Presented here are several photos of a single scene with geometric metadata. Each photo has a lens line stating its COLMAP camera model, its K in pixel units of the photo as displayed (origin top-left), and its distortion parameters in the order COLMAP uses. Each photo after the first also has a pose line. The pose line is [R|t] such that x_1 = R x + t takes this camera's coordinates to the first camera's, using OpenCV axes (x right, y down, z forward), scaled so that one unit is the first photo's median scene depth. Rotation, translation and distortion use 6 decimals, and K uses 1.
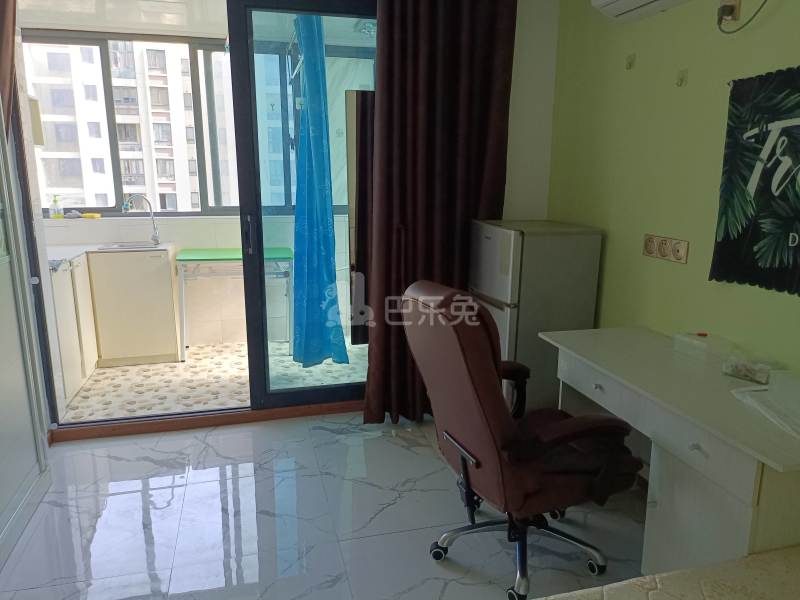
lens RADIAL K [[592.9, 0, 397.4], [0, 592.9, 297.6], [0, 0, 1]] dist [0.048268, -0.055929]
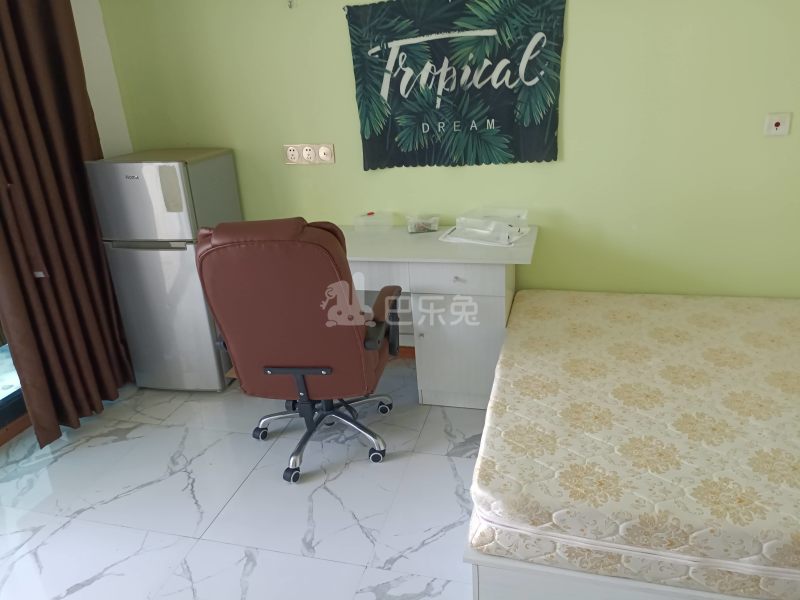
lens RADIAL K [[592.9, 0, 397.4], [0, 592.9, 297.6], [0, 0, 1]] dist [0.048268, -0.055929]
pose [[0.498817, -0.348664, 0.793483, -0.389380], [0.246207, 0.934802, 0.255984, -0.058988], [-0.831001, 0.067672, 0.552139, 0.178005]]
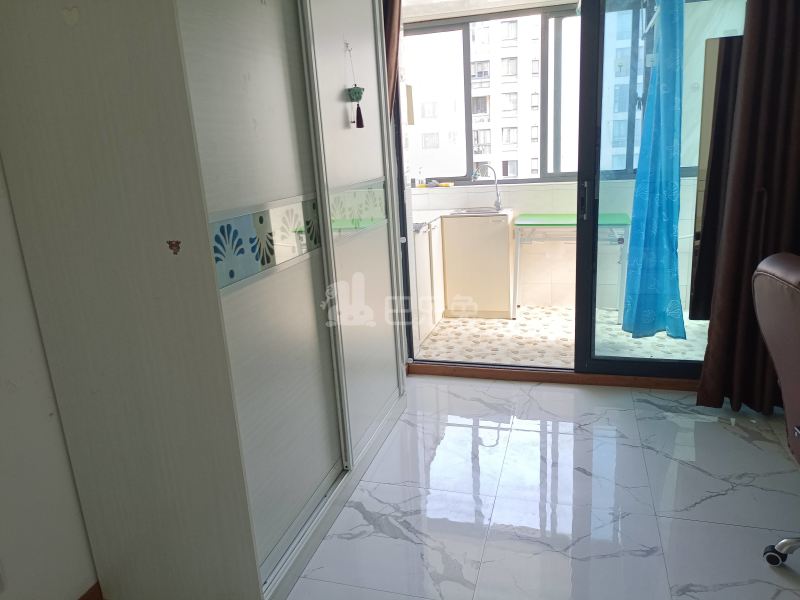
lens RADIAL K [[592.9, 0, 397.4], [0, 592.9, 297.6], [0, 0, 1]] dist [0.048268, -0.055929]
pose [[0.855070, 0.081206, -0.512114, 0.009120], [-0.051209, 0.996057, 0.072442, 0.001397], [0.515977, -0.035718, 0.855857, -0.034237]]
